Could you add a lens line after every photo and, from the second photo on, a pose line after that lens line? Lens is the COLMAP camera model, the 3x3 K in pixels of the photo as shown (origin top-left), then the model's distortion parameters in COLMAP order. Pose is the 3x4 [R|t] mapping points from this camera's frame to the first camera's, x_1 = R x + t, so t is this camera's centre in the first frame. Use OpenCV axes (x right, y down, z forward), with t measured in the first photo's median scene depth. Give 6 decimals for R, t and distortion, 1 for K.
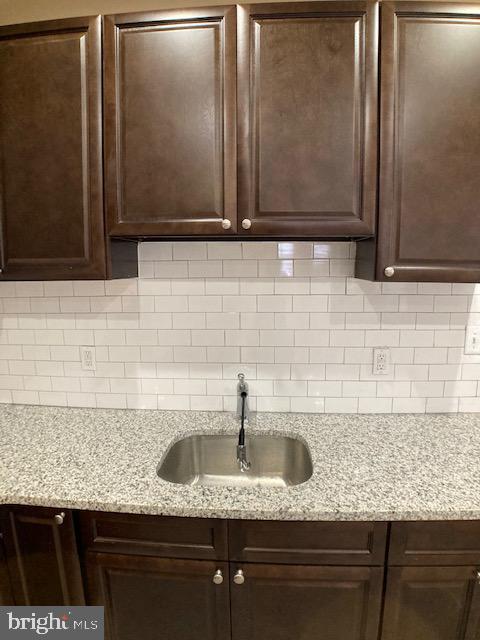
lens RADIAL K [[391.5, 0, 241.4], [0, 391.5, 319.7], [0, 0, 1]] dist [-0.044576, -0.007684]
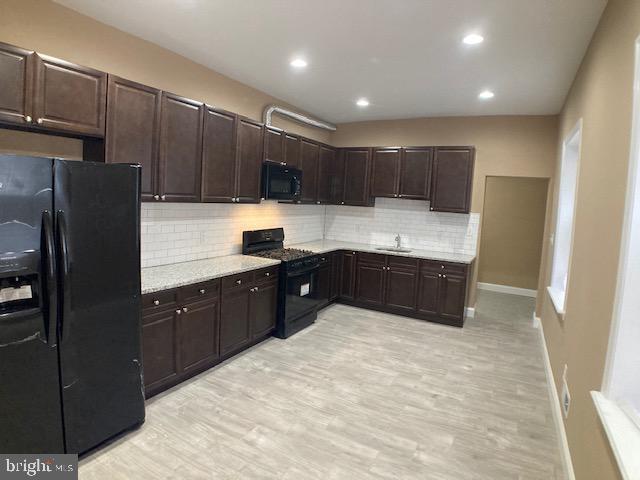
lens RADIAL K [[391.5, 0, 314.1], [0, 391.5, 240.9], [0, 0, 1]] dist [-0.044576, -0.007684]
pose [[0.916546, 0.093414, -0.388867, 0.709122], [-0.107217, 0.994139, -0.013894, 0.336309], [0.385290, 0.054428, 0.921189, -2.731779]]
